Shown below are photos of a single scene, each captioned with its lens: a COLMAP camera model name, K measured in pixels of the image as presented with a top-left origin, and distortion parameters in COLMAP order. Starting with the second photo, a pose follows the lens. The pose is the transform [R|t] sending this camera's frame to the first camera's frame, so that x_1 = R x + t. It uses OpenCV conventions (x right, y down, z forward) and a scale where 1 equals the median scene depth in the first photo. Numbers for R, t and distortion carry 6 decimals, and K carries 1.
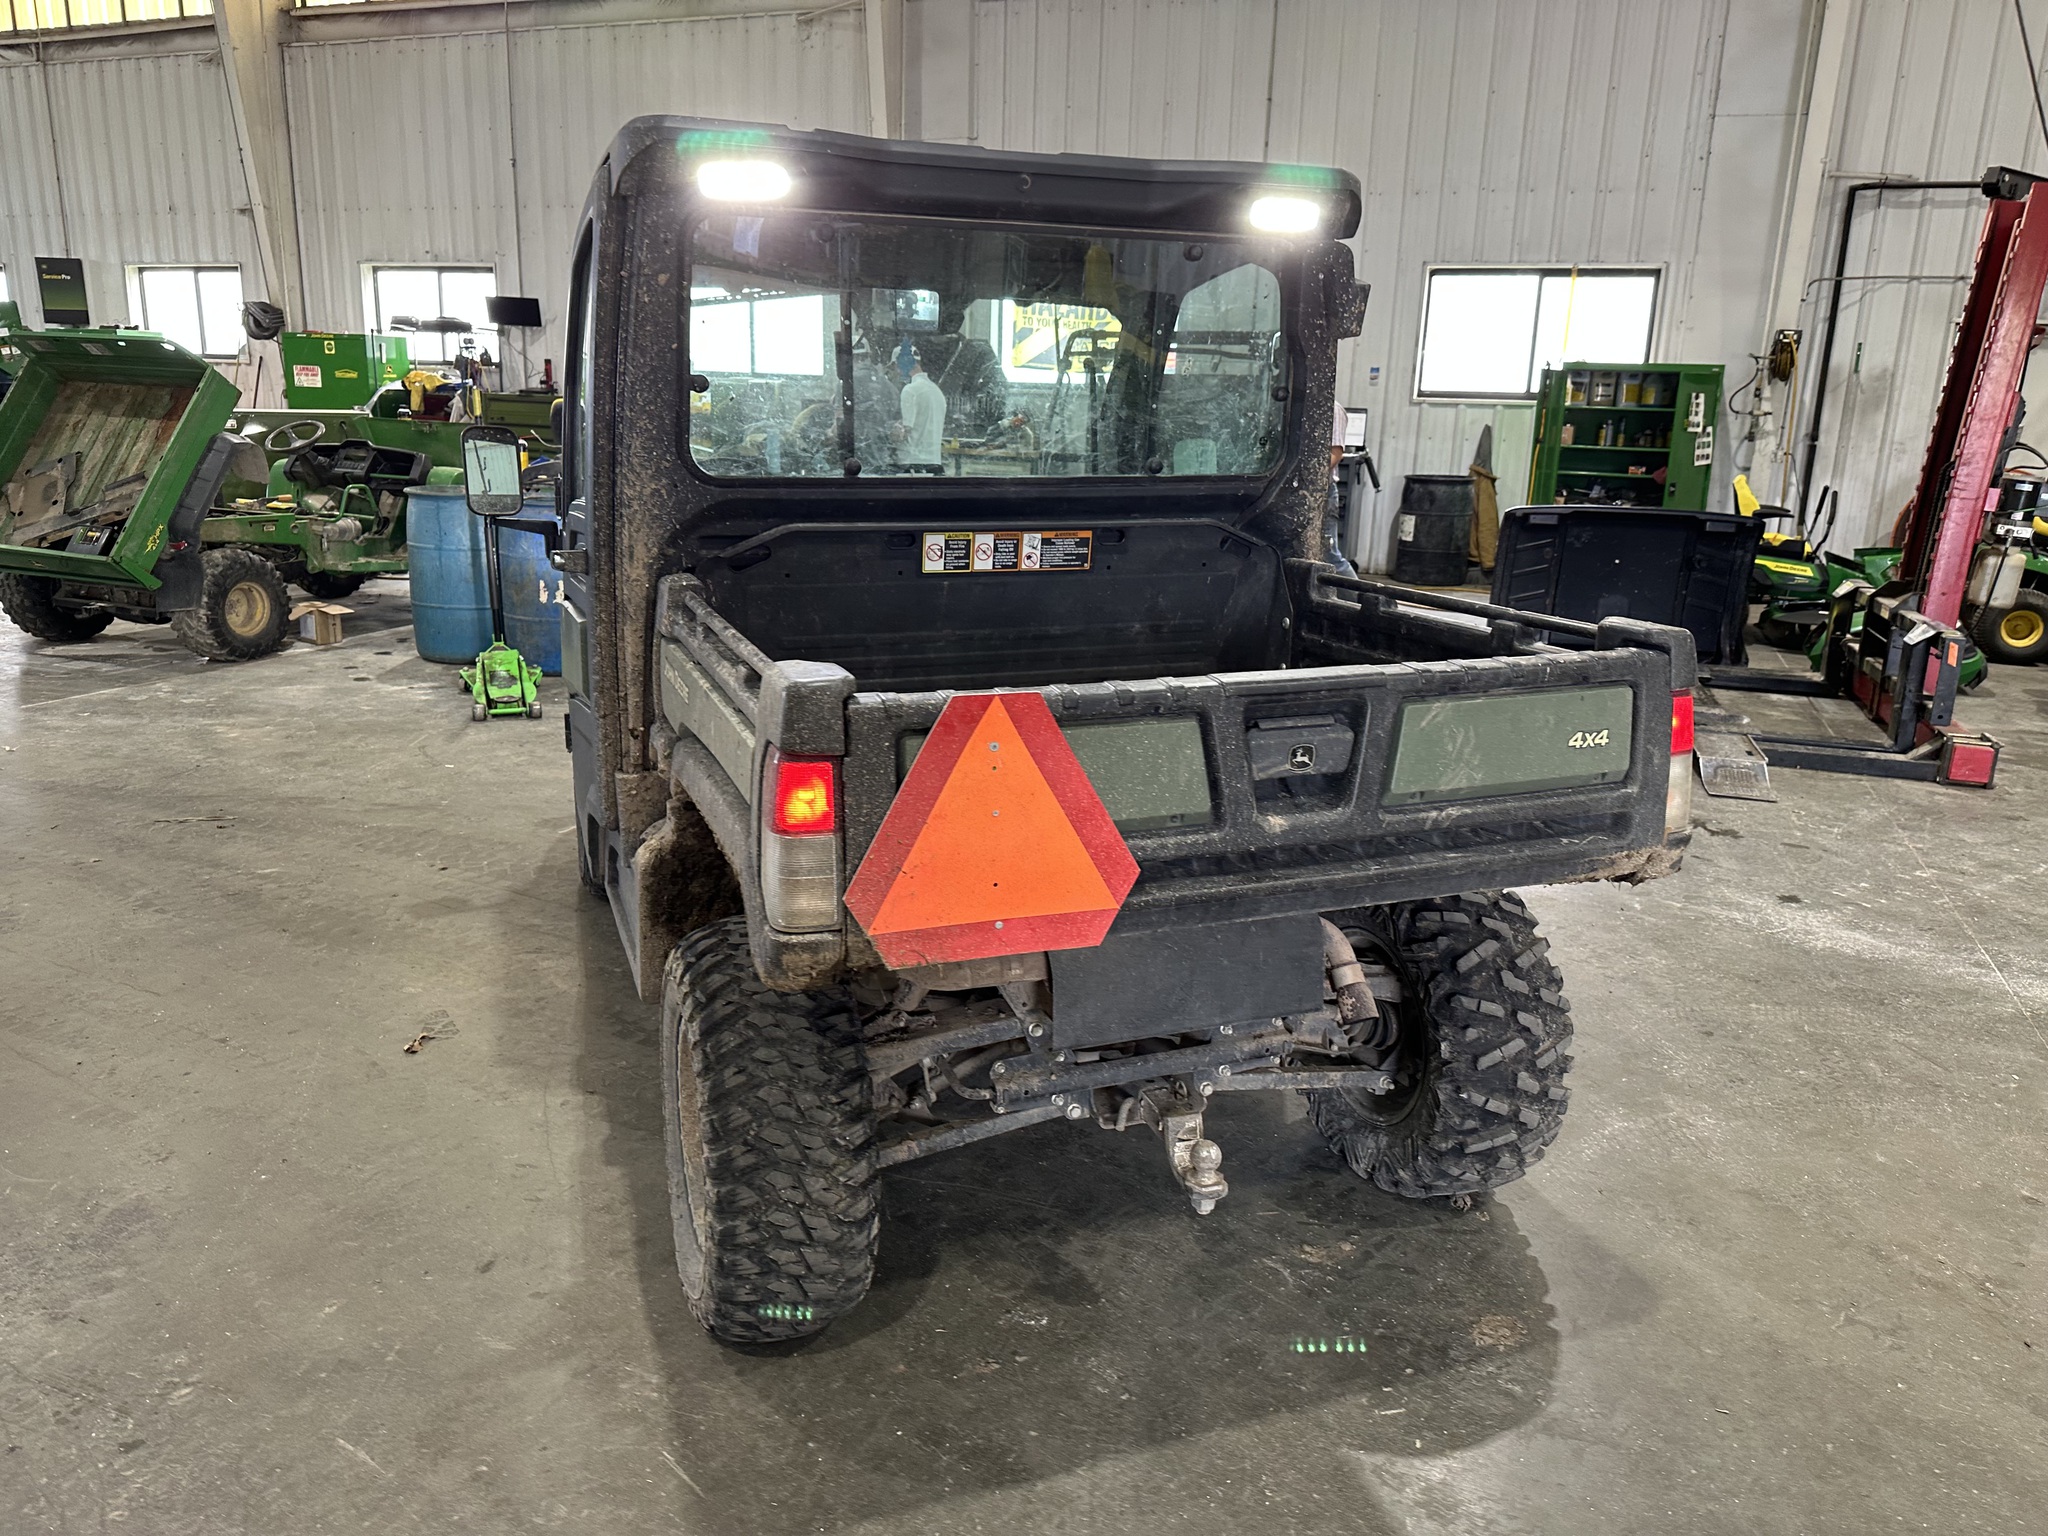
lens RADIAL K [[1445.7, 0, 1038.8], [0, 1445.7, 740.5], [0, 0, 1]] dist [0.018272, -0.025730]
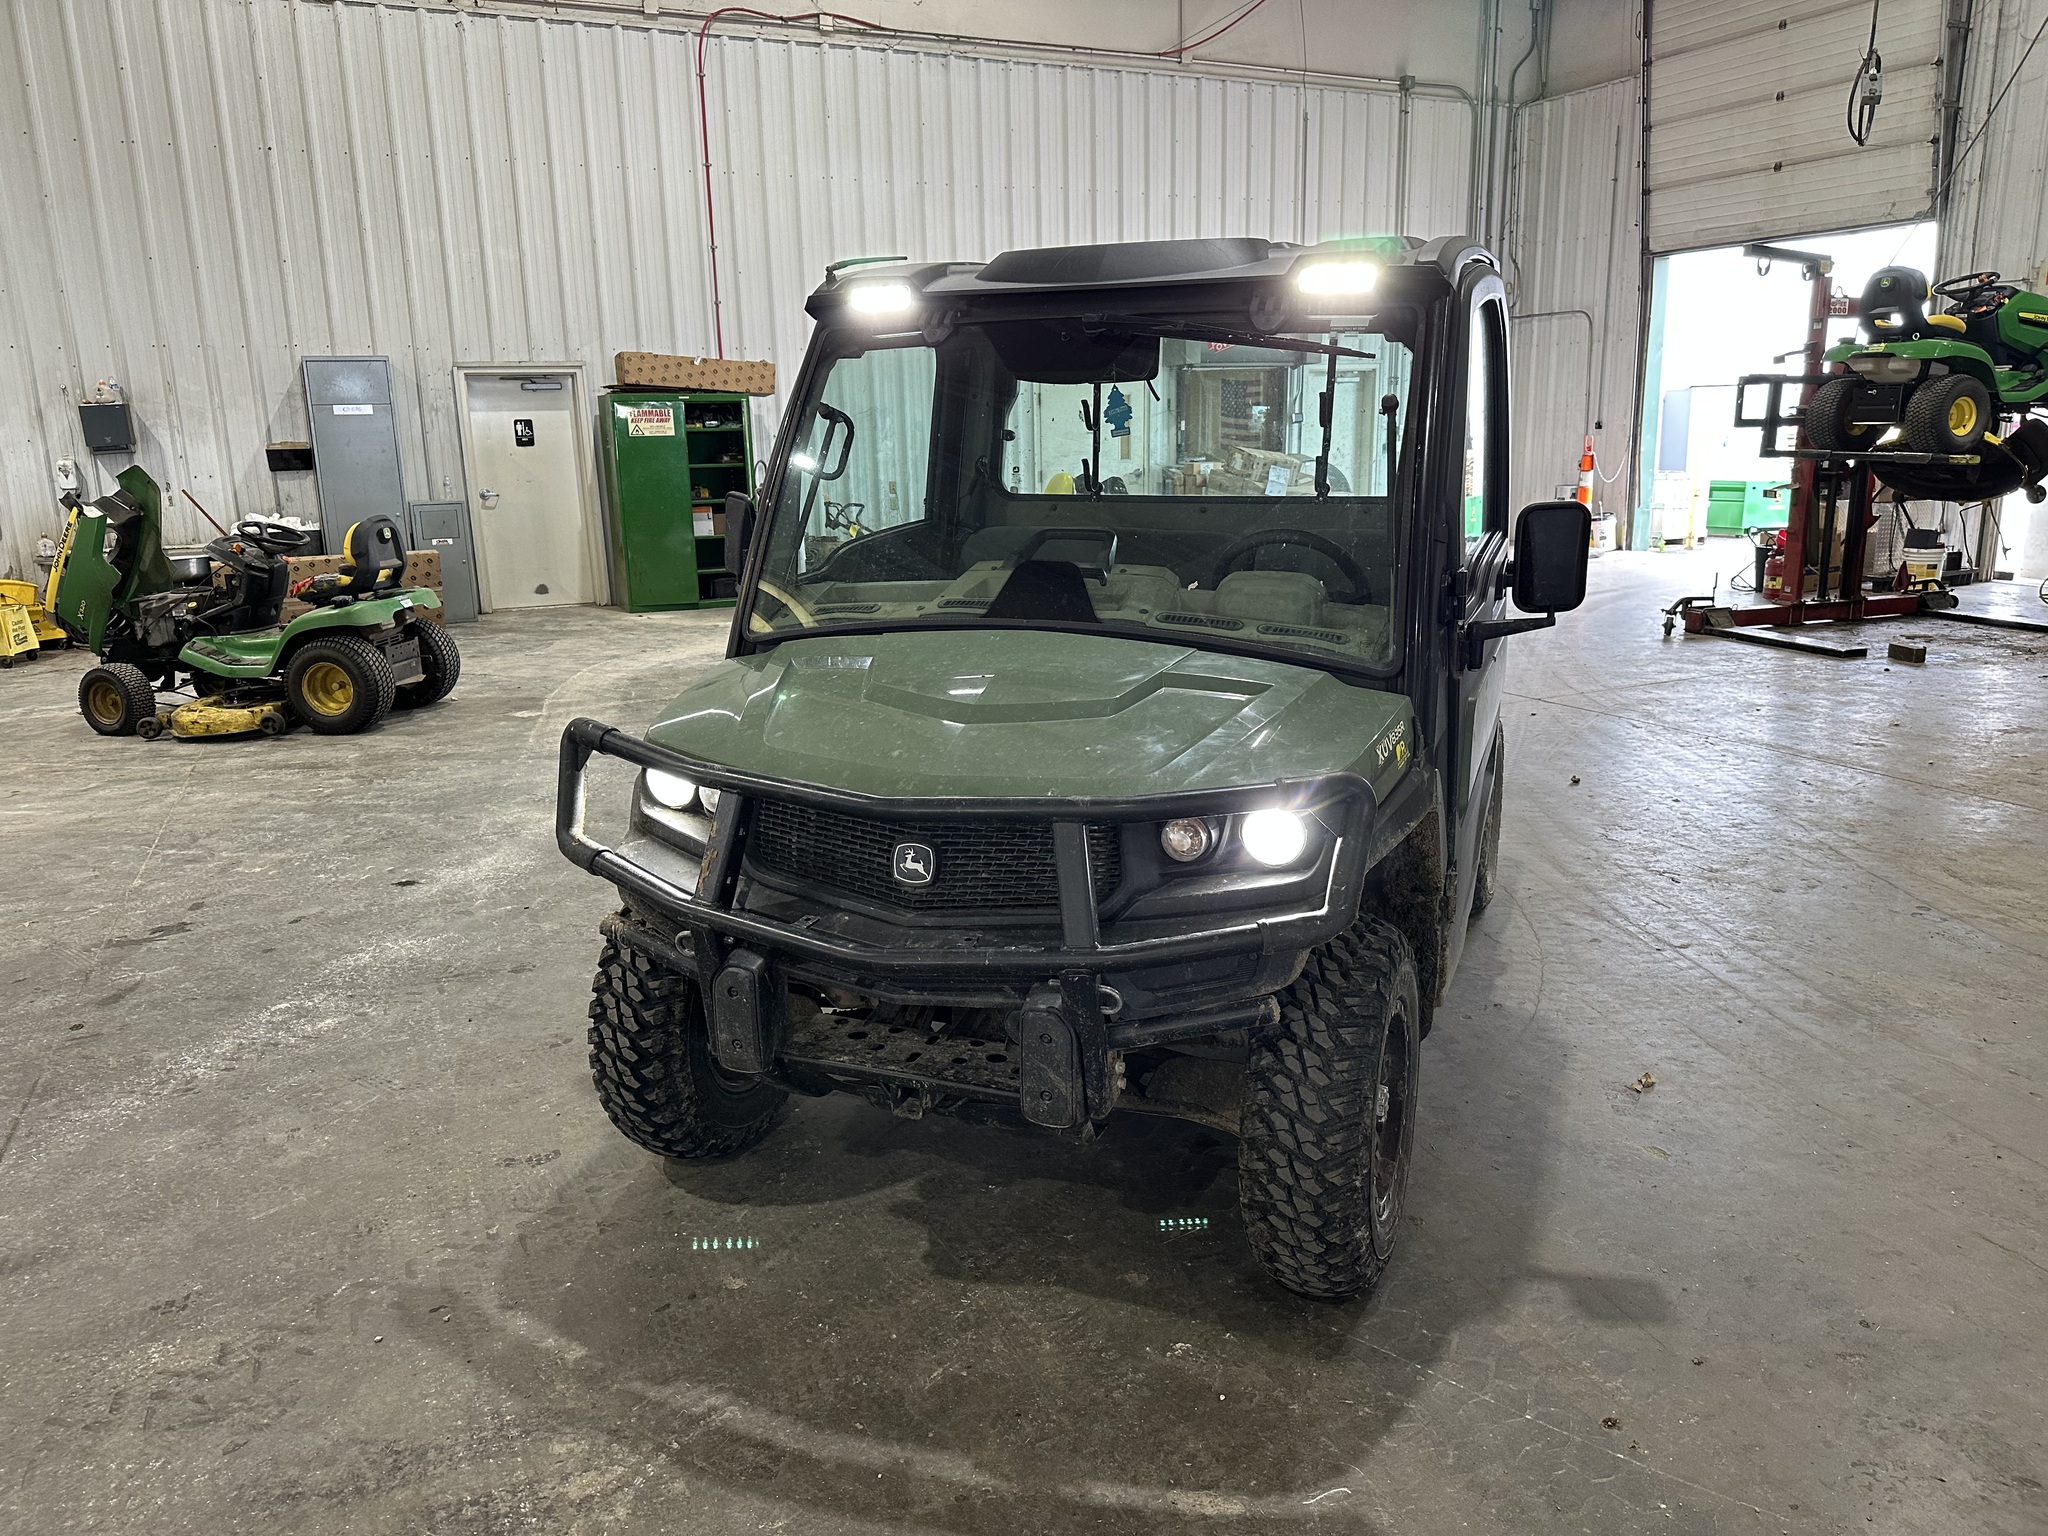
lens RADIAL K [[1444.1, 0, 1028.4], [0, 1444.1, 757.4], [0, 0, 1]] dist [0.022394, -0.032116]
pose [[-0.723758, -0.171527, 0.668396, -0.841978], [0.163702, 0.898284, 0.407784, -0.537836], [-0.670355, 0.404554, -0.622061, 2.038752]]
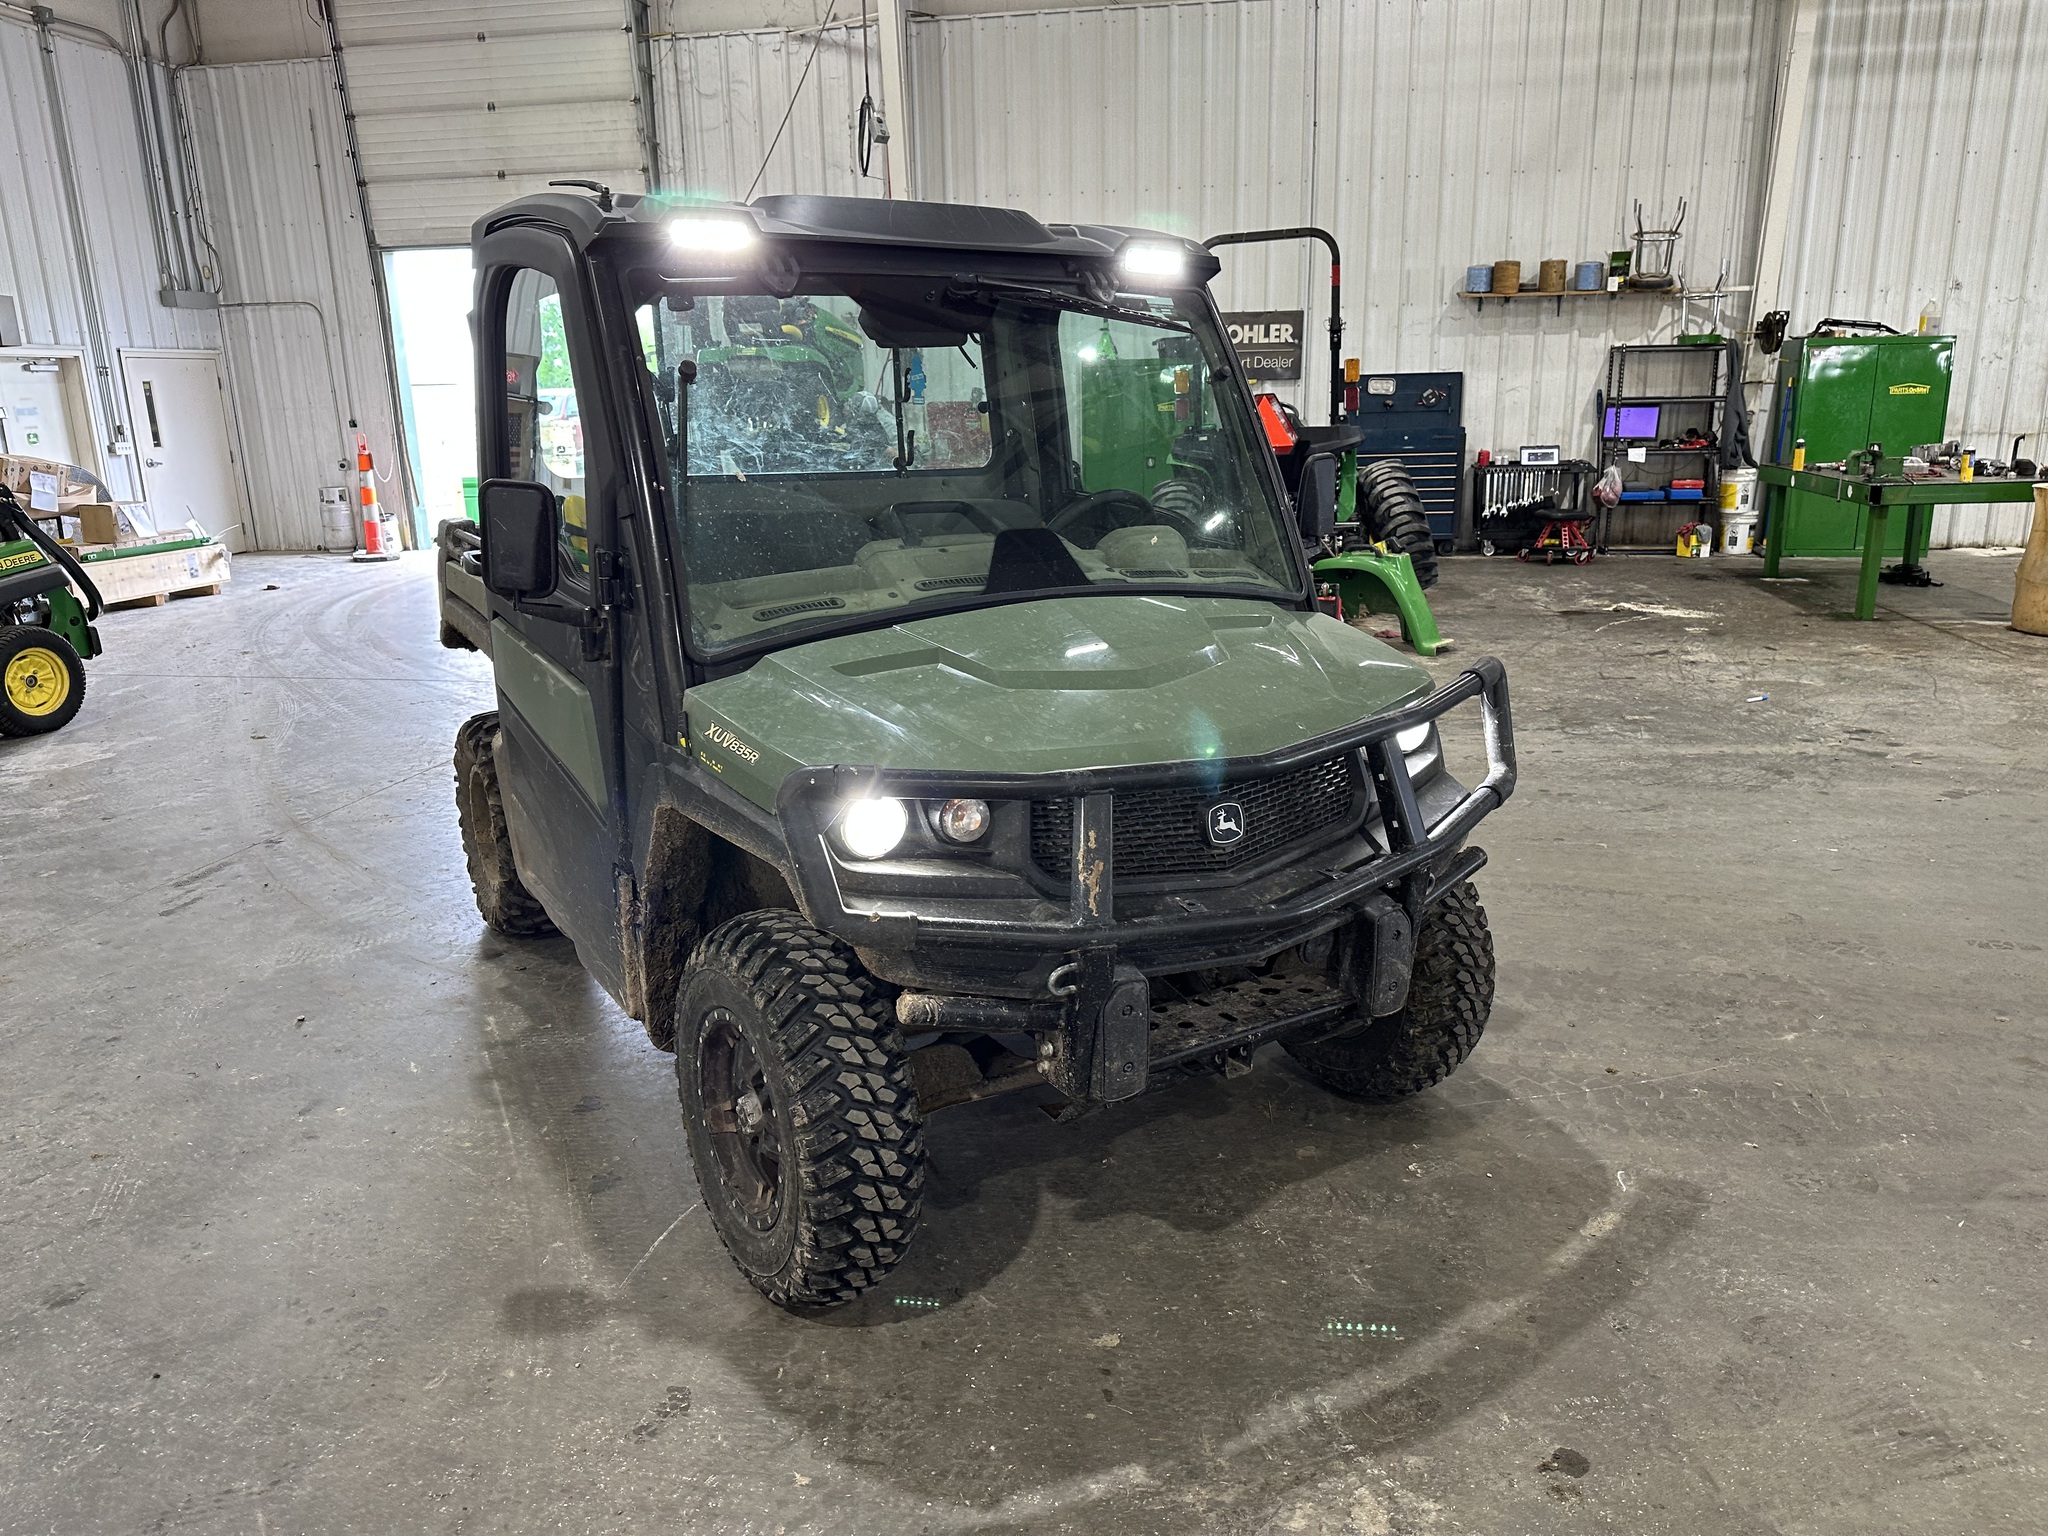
lens RADIAL K [[1444.1, 0, 1037.4], [0, 1444.1, 782.5], [0, 0, 1]] dist [0.022394, -0.032116]
pose [[-0.981850, 0.038423, -0.185726, 0.012458], [-0.055098, 0.879241, 0.473179, -0.561285], [0.181479, 0.474824, -0.861166, 2.274015]]
